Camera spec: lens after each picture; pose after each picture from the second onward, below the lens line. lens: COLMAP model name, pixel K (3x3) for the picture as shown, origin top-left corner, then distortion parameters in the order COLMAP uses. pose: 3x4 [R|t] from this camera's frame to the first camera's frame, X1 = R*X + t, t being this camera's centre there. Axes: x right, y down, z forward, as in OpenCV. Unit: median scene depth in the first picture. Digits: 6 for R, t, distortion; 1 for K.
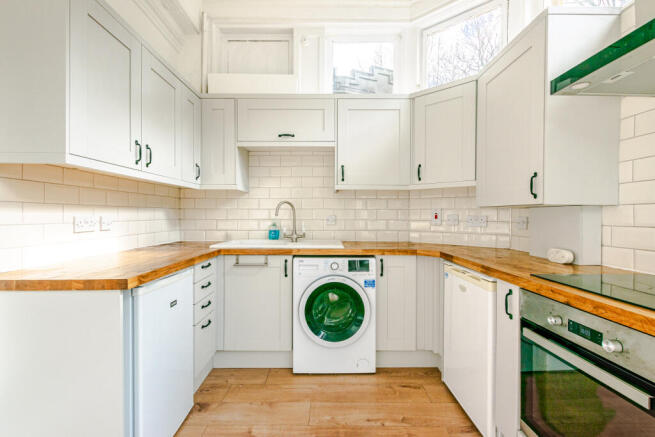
lens RADIAL K [[283.1, 0, 328.3], [0, 283.1, 216.4], [0, 0, 1]] dist [0.000097, -0.000934]
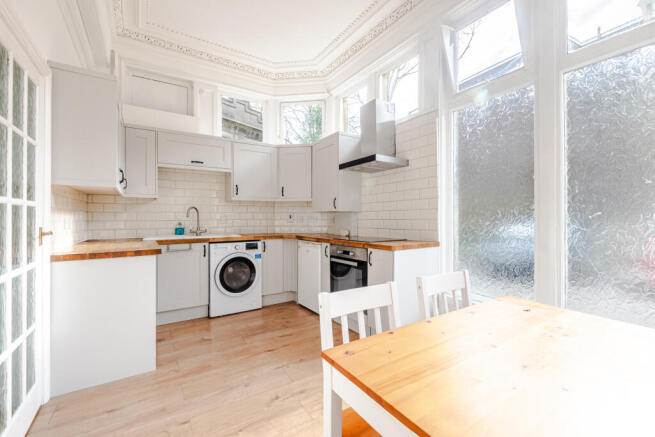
lens RADIAL K [[283.1, 0, 329.8], [0, 283.1, 217.0], [0, 0, 1]] dist [0.000097, -0.000934]
pose [[0.840372, -0.005349, 0.541983, -0.411358], [0.009388, 0.999945, -0.004689, 0.011938], [-0.541928, 0.009029, 0.840376, -0.668610]]
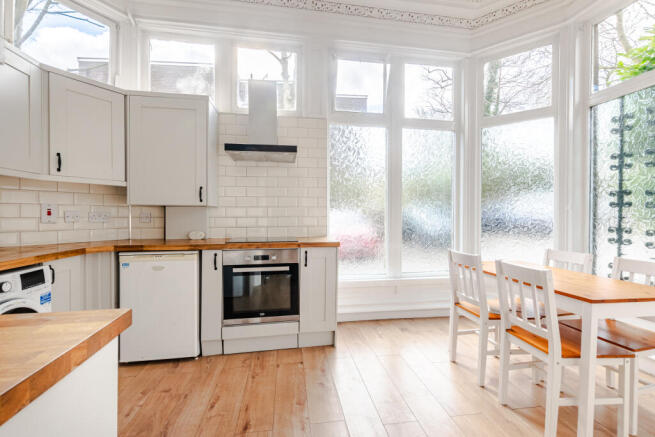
lens RADIAL K [[283.1, 0, 329.7], [0, 283.1, 217.1], [0, 0, 1]] dist [0.000097, -0.000934]
pose [[-0.151509, -0.014182, 0.988354, -0.732333], [0.001675, 0.999892, 0.014604, 0.002959], [-0.988454, 0.003868, -0.151469, 0.337894]]
